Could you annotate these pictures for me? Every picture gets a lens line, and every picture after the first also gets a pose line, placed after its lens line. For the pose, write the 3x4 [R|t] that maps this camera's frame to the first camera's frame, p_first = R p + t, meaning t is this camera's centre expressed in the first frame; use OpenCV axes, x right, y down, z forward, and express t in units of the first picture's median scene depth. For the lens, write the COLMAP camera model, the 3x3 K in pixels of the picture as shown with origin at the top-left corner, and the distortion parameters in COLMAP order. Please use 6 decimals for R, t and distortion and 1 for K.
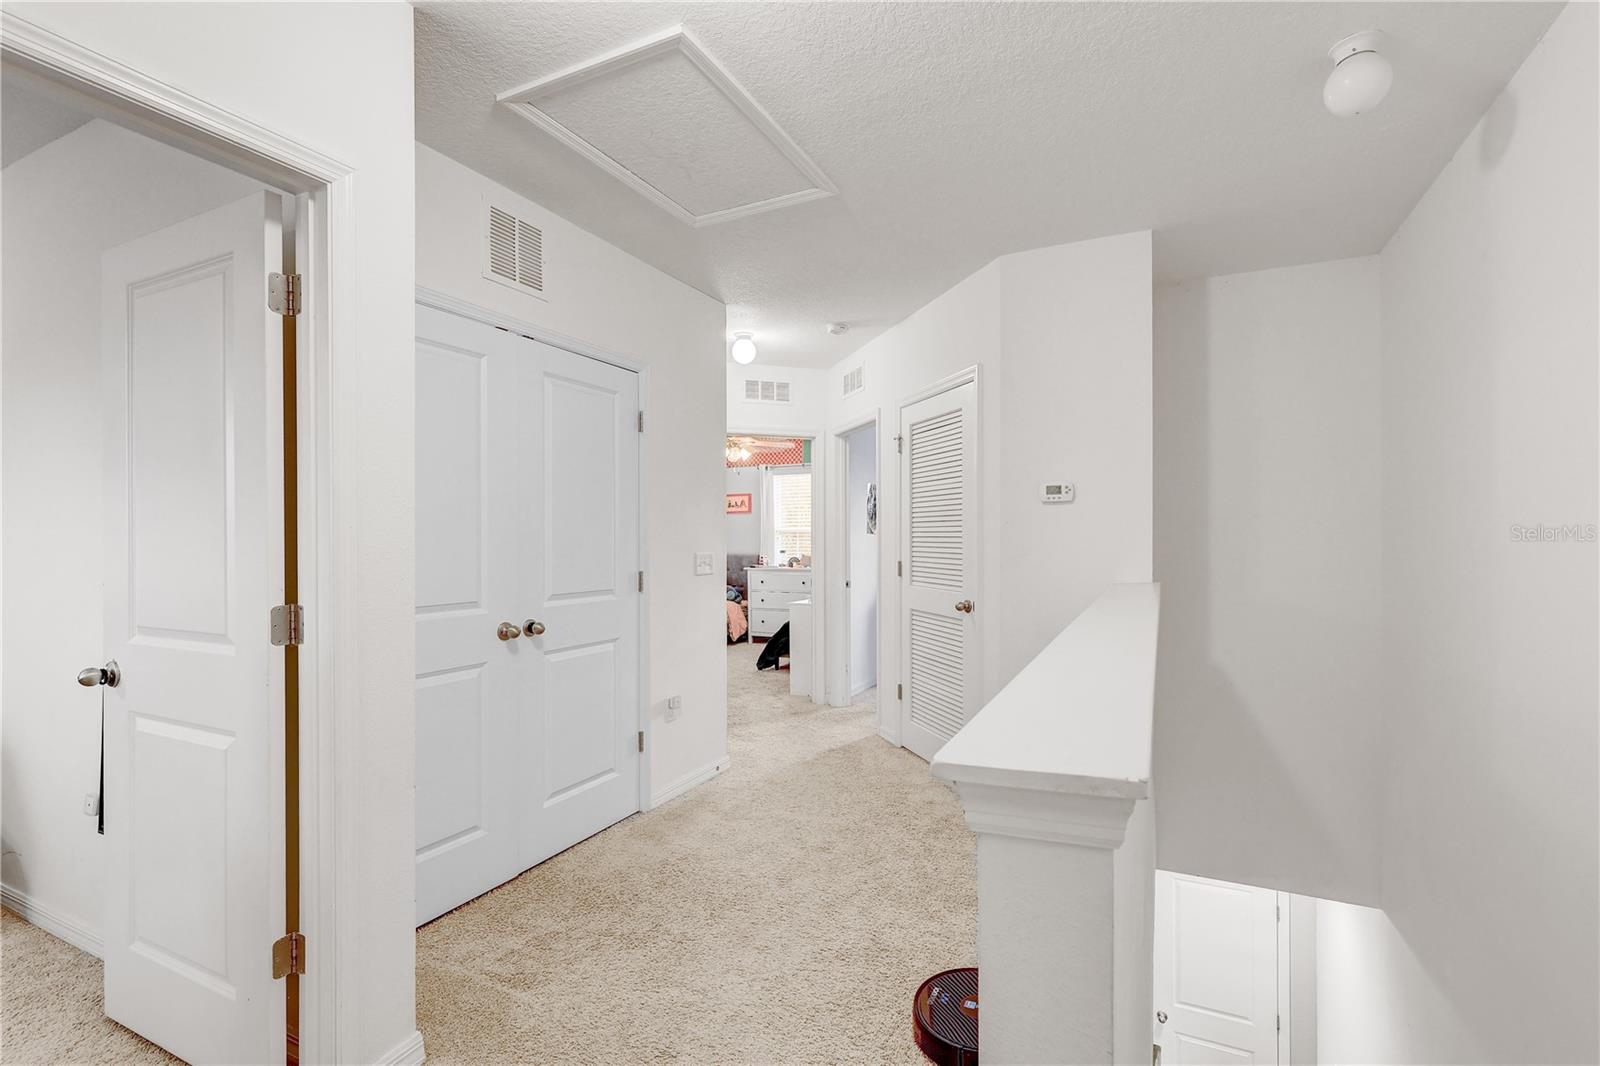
lens RADIAL K [[722.9, 0, 808.2], [0, 722.9, 539.8], [0, 0, 1]] dist [0.000723, -0.000786]
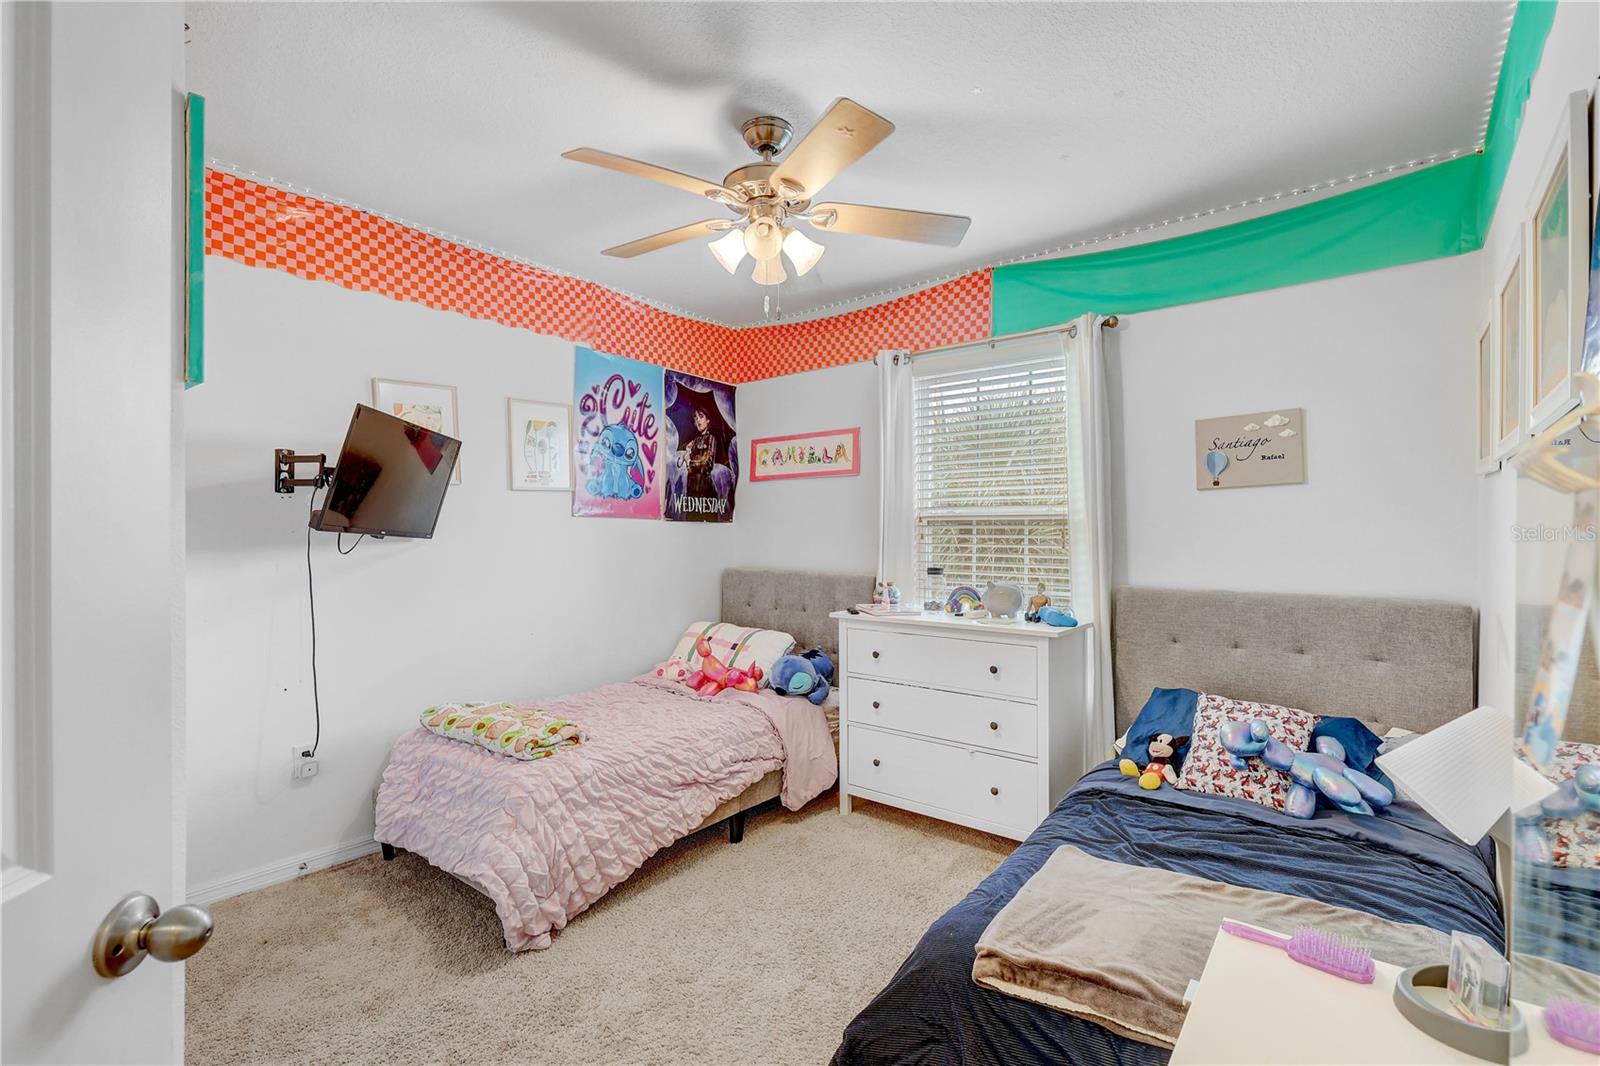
lens RADIAL K [[722.9, 0, 808.2], [0, 722.9, 539.8], [0, 0, 1]] dist [0.000723, -0.000786]
pose [[0.975516, 0.008371, -0.219770, -0.023894], [-0.007173, 0.999955, 0.006249, -0.002622], [0.219812, -0.004520, 0.975532, 0.876659]]
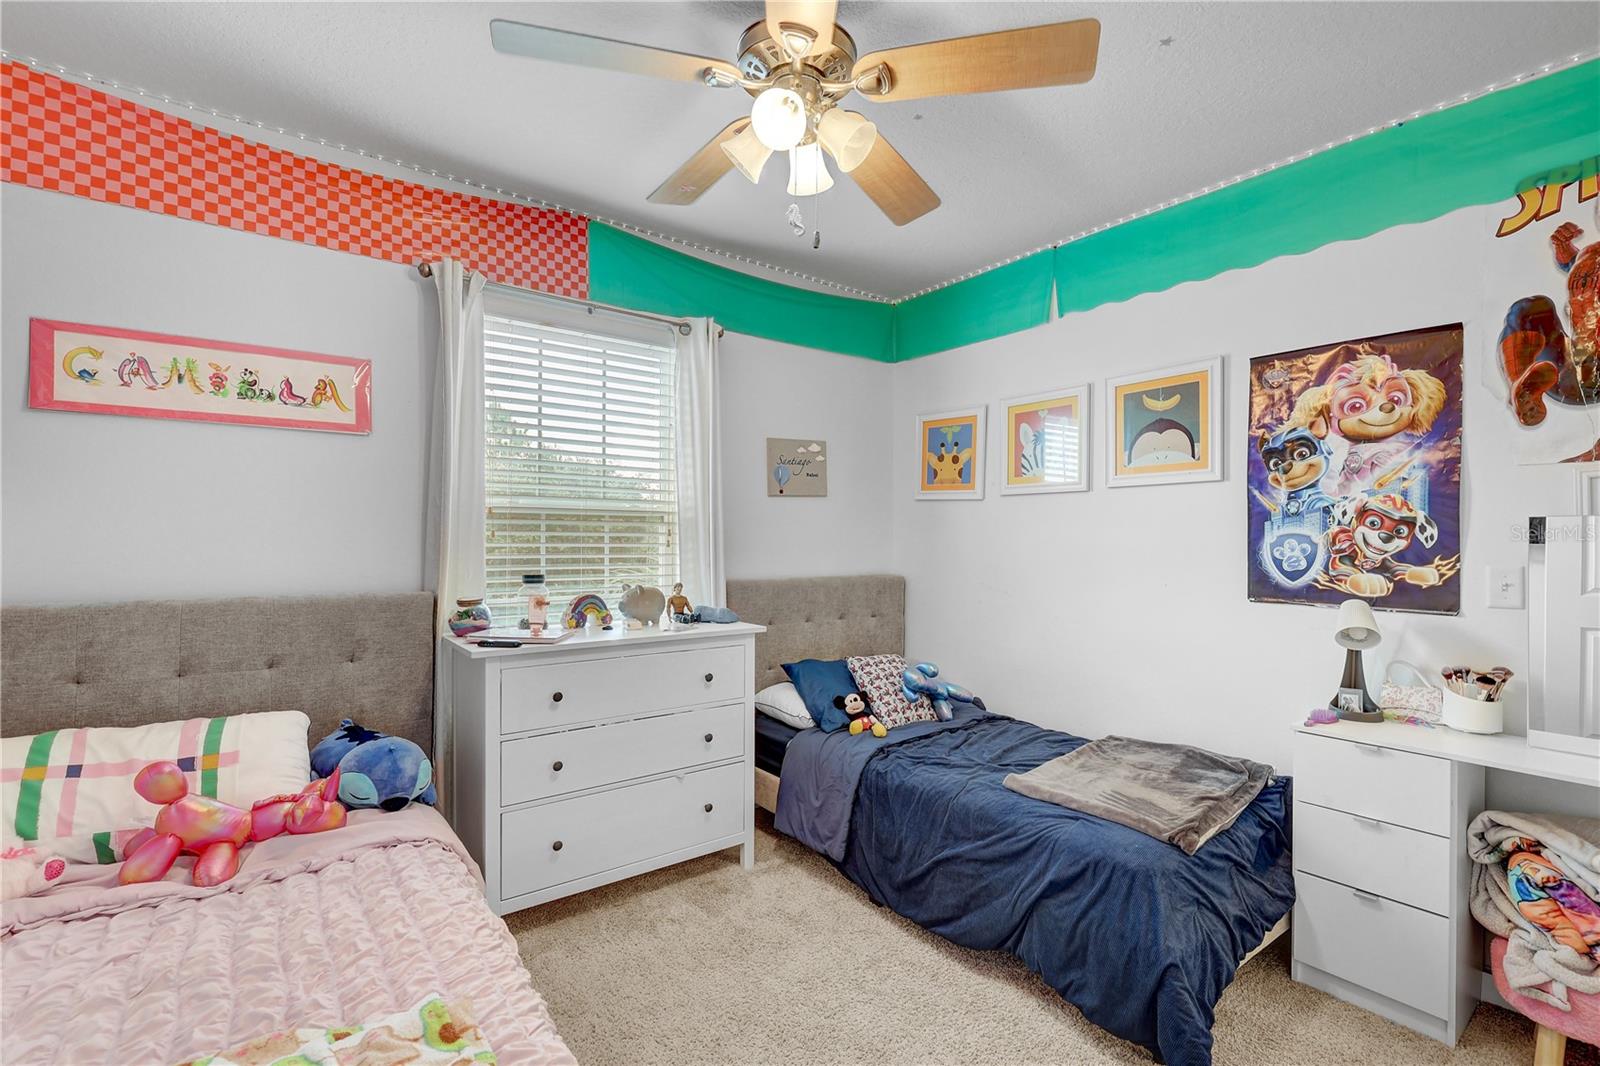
lens RADIAL K [[722.9, 0, 808.2], [0, 722.9, 539.8], [0, 0, 1]] dist [0.000723, -0.000786]
pose [[0.448034, 0.003701, 0.894009, -0.359097], [-0.006871, 0.999976, -0.000696, 0.000339], [-0.893990, -0.005831, 0.448049, 1.102839]]
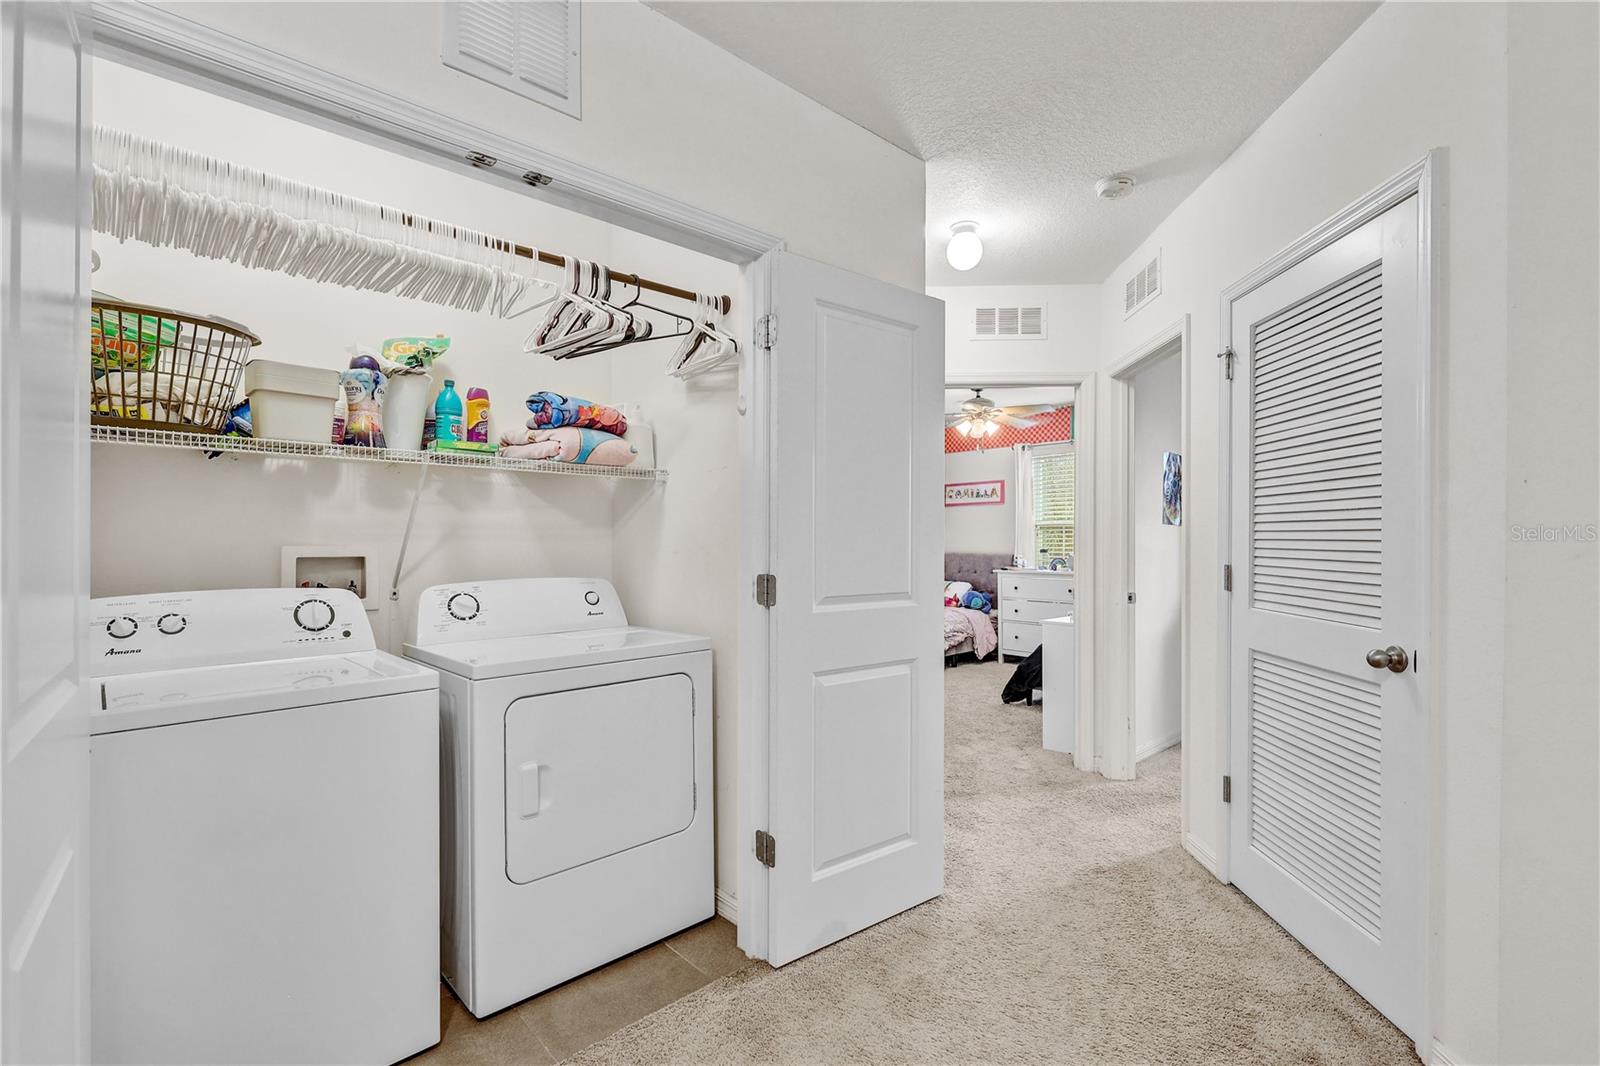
lens RADIAL K [[722.9, 0, 808.2], [0, 722.9, 539.8], [0, 0, 1]] dist [0.000723, -0.000786]
pose [[0.933008, 0.004760, -0.359823, 0.013886], [-0.004897, 0.999988, 0.000531, 0.007187], [0.359821, 0.001266, 0.933020, 0.226367]]
